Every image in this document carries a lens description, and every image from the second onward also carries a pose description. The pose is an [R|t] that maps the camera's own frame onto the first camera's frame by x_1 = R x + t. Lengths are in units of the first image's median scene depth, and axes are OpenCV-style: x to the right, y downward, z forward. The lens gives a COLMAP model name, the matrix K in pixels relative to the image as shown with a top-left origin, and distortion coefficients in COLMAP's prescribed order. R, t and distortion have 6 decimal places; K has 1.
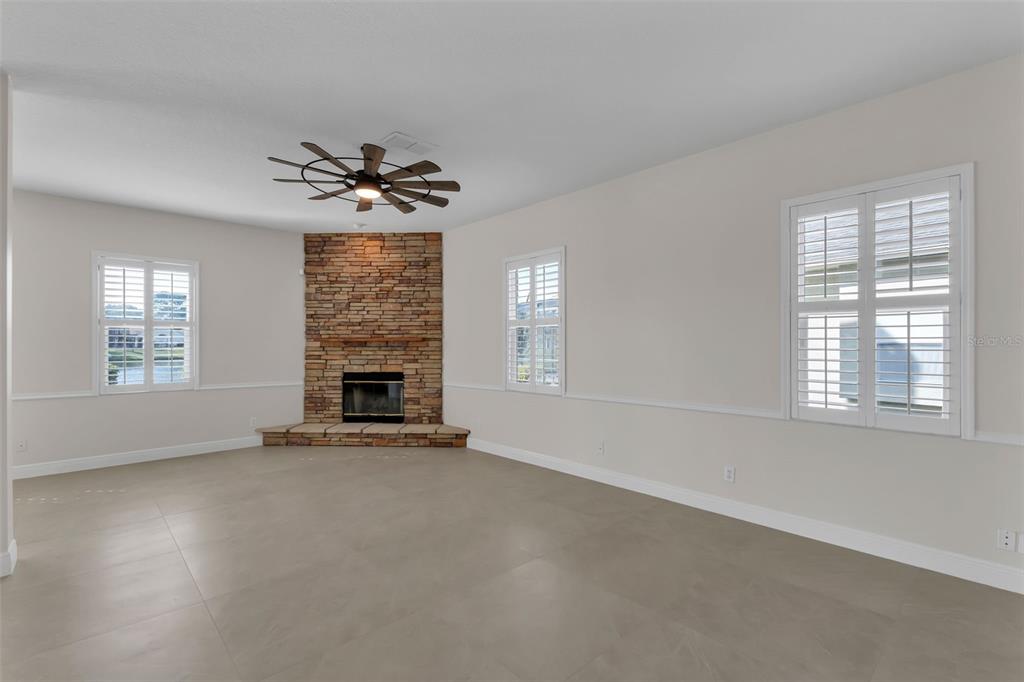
lens RADIAL K [[467.9, 0, 514.3], [0, 467.9, 339.9], [0, 0, 1]] dist [0.004974, 0.000871]
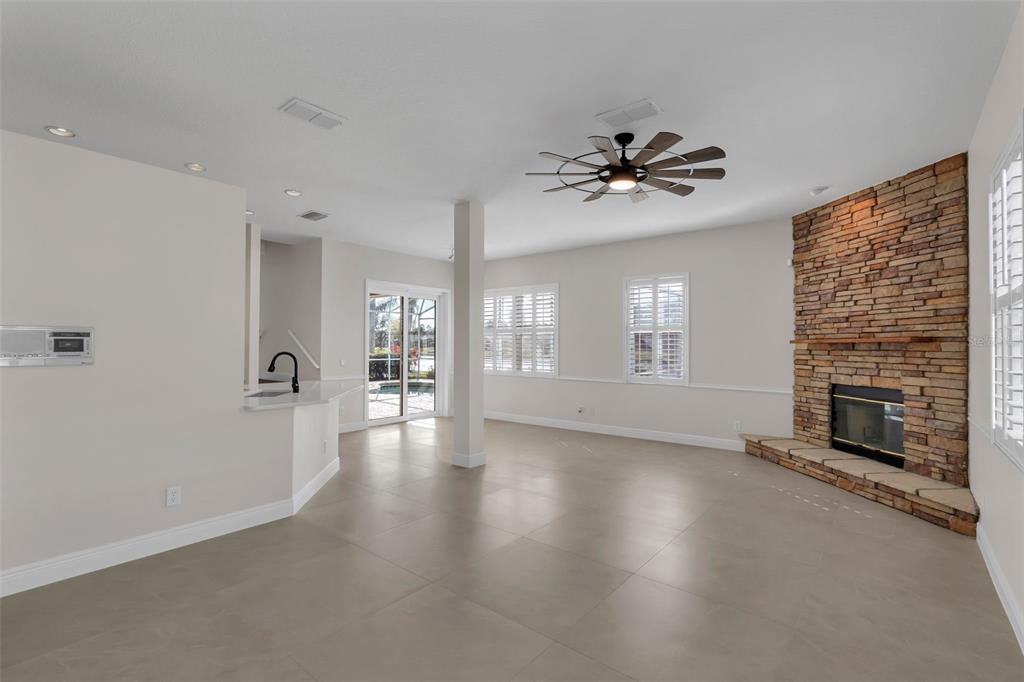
lens RADIAL K [[467.9, 0, 509.7], [0, 467.9, 340.5], [0, 0, 1]] dist [0.004974, 0.000871]
pose [[0.182070, -0.007772, -0.983255, 0.304466], [-0.003321, 0.999958, -0.008519, 0.007483], [0.983280, 0.004816, 0.182036, 0.345884]]
